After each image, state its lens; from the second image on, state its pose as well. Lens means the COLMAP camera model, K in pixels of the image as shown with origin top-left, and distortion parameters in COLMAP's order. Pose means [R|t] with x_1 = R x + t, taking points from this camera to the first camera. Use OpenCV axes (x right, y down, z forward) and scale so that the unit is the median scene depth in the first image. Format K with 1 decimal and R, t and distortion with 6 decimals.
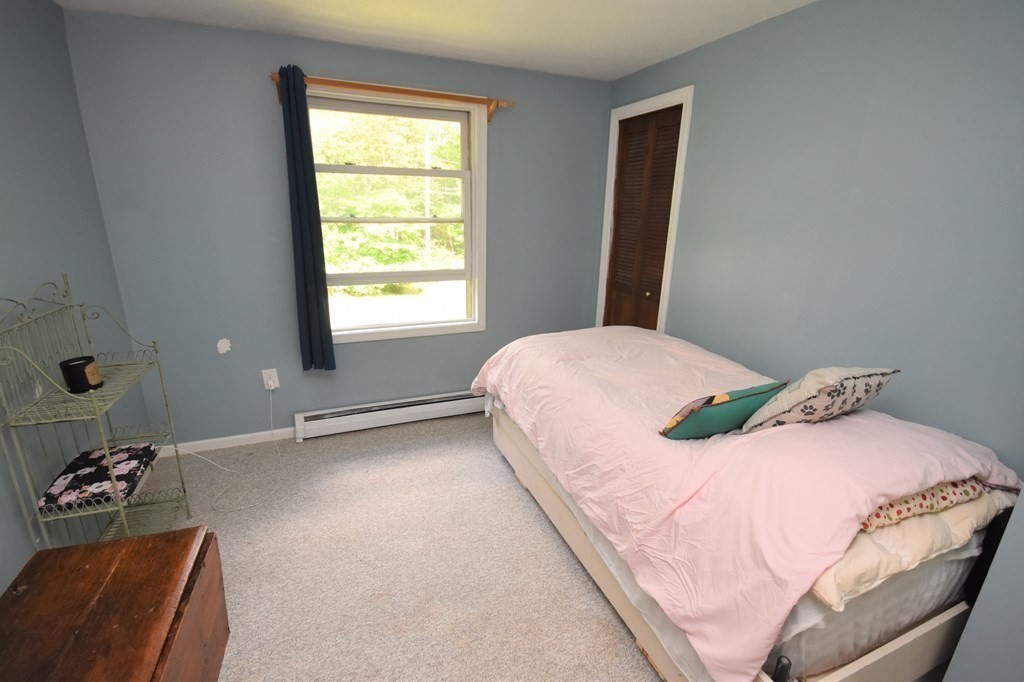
lens RADIAL K [[452.4, 0, 512.0], [0, 452.4, 341.0], [0, 0, 1]] dist [0.005423, -0.000006]
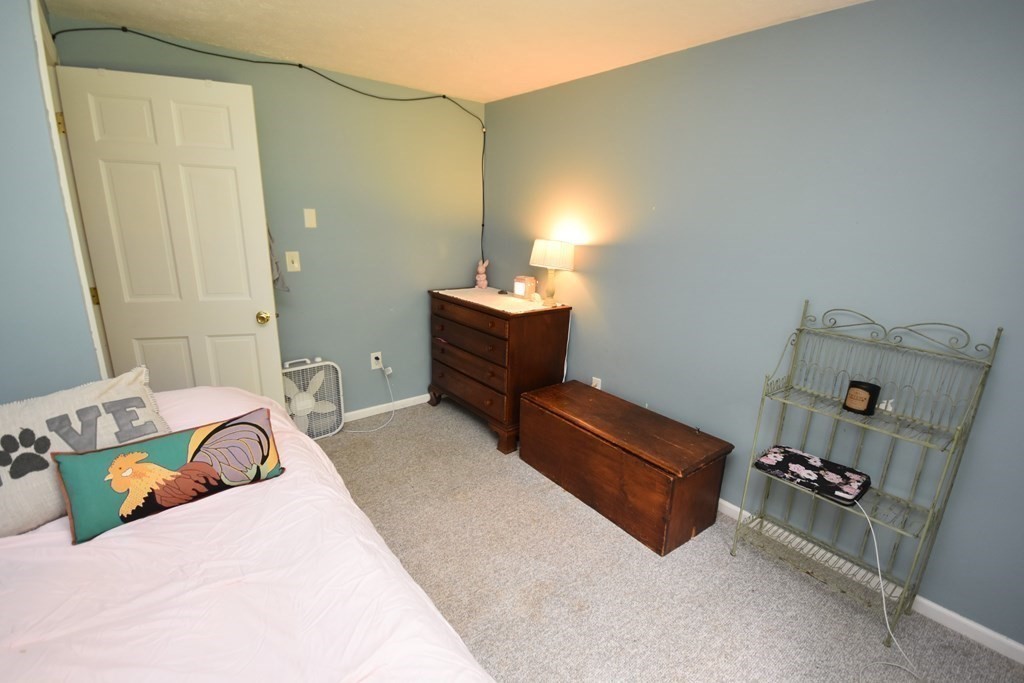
lens RADIAL K [[452.4, 0, 512.0], [0, 452.4, 341.5], [0, 0, 1]] dist [0.005423, -0.000006]
pose [[-0.955001, 0.030607, -0.295020, 0.145757], [-0.130304, 0.850242, 0.510009, -0.472581], [0.266448, 0.525501, -0.807994, 1.564203]]
